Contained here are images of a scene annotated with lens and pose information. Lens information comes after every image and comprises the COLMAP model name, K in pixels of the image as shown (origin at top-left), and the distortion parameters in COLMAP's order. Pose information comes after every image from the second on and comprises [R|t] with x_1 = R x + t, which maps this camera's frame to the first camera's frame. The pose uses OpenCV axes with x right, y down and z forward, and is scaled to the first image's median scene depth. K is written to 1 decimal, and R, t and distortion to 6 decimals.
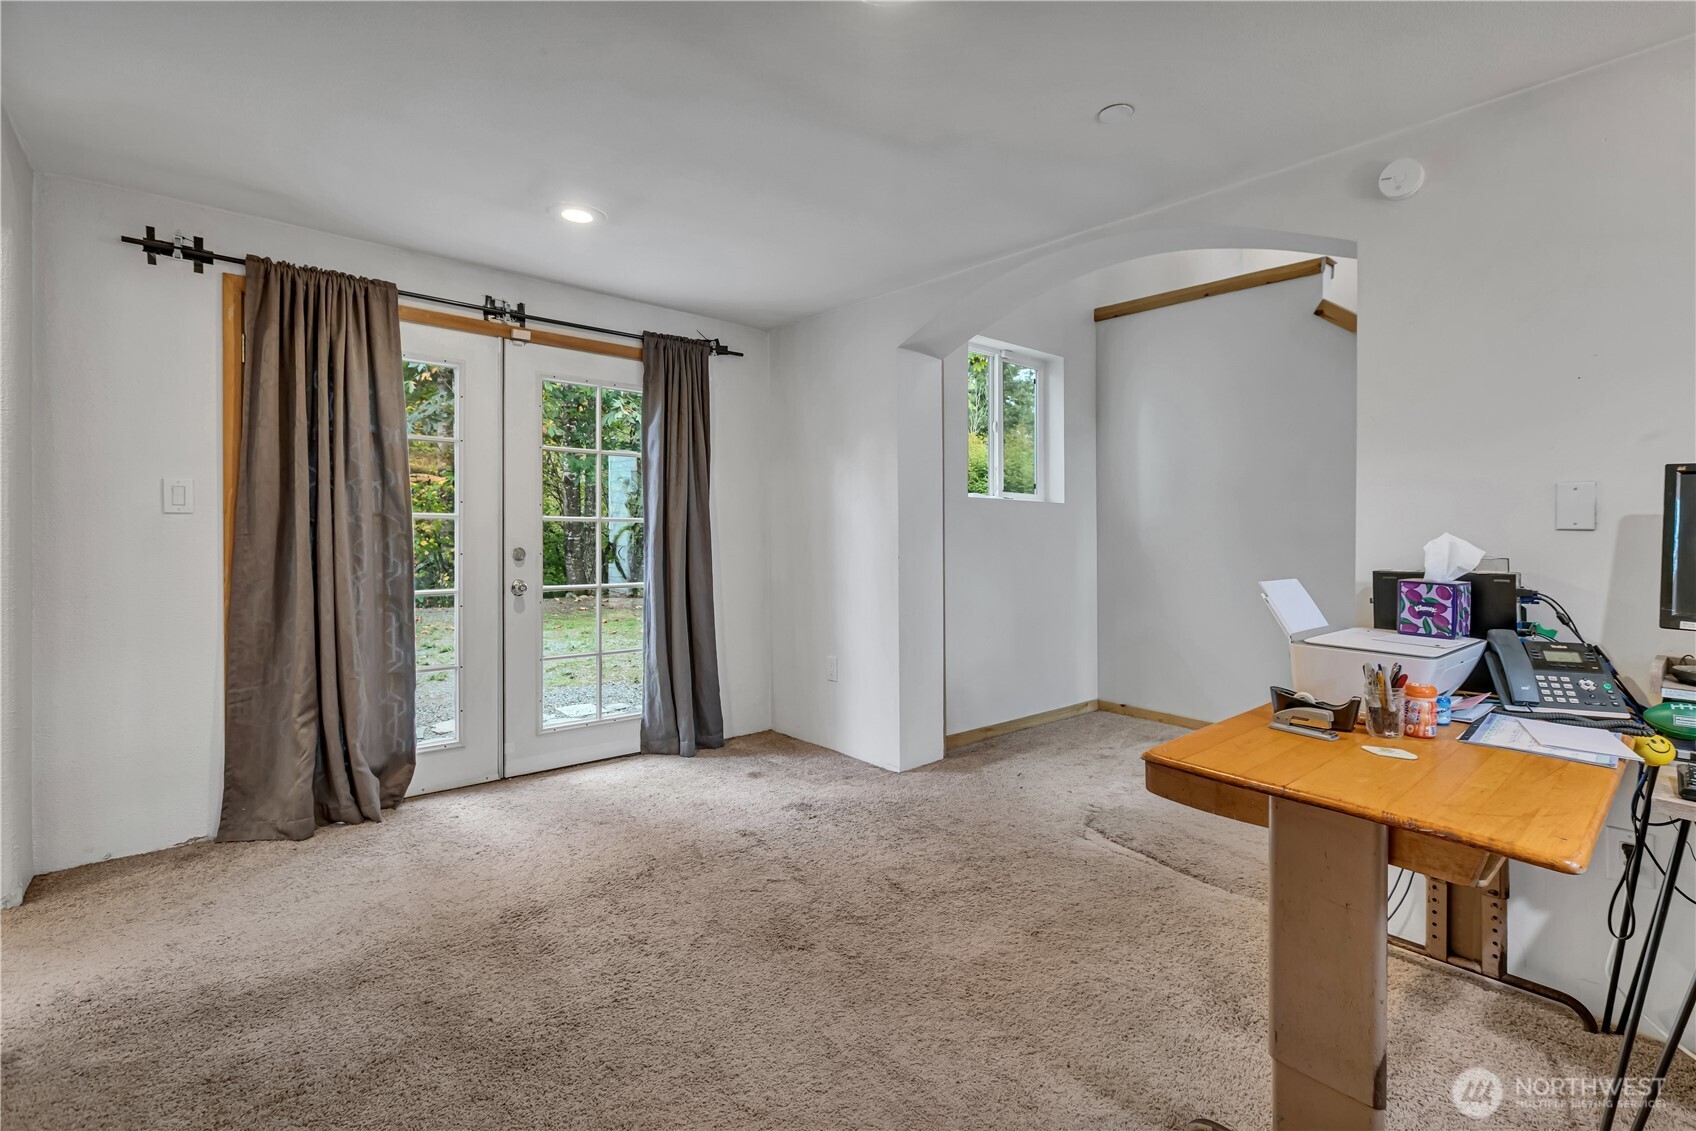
lens RADIAL K [[761.7, 0, 849.8], [0, 761.7, 547.1], [0, 0, 1]] dist [0.001814, 0.000275]
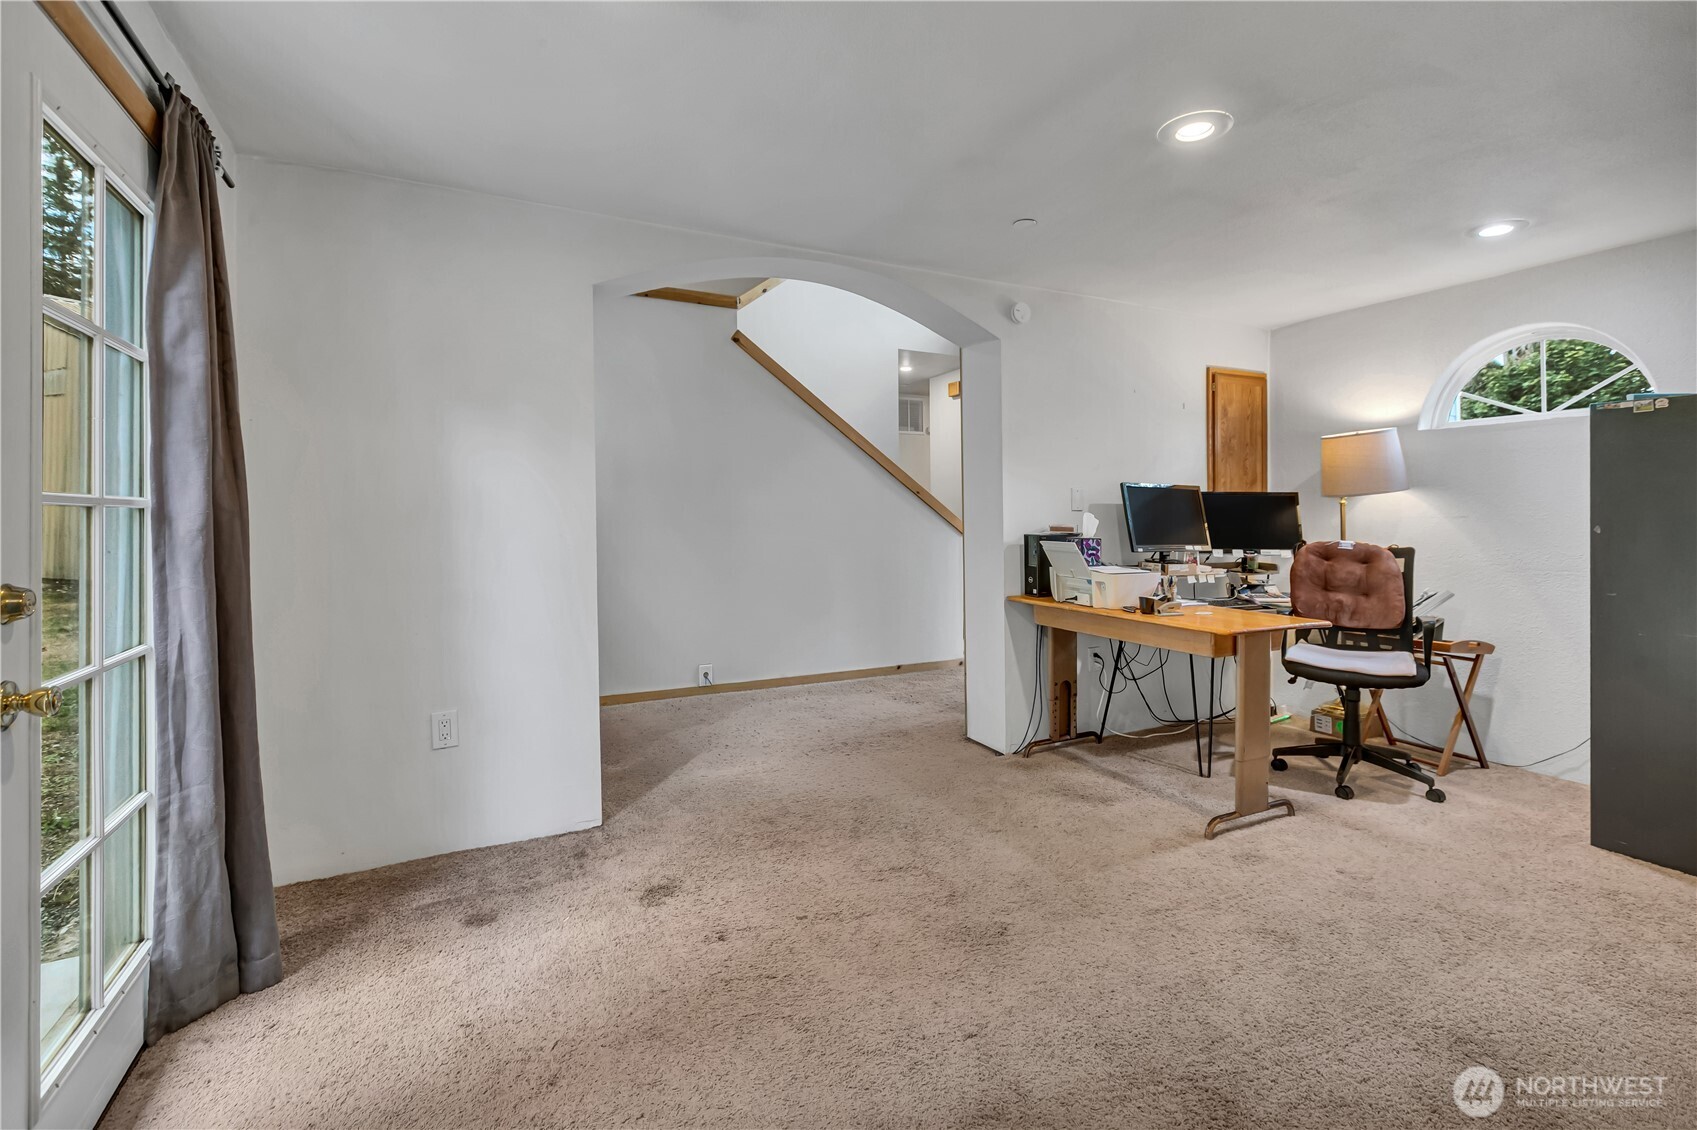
lens RADIAL K [[795.4, 0, 858.0], [0, 795.4, 505.2], [0, 0, 1]] dist [0.000057, 0.000020]
pose [[0.226478, 0.005175, 0.974002, -0.815495], [0.025651, 0.999607, -0.011276, -0.017866], [-0.973678, 0.027538, 0.226257, 0.673455]]
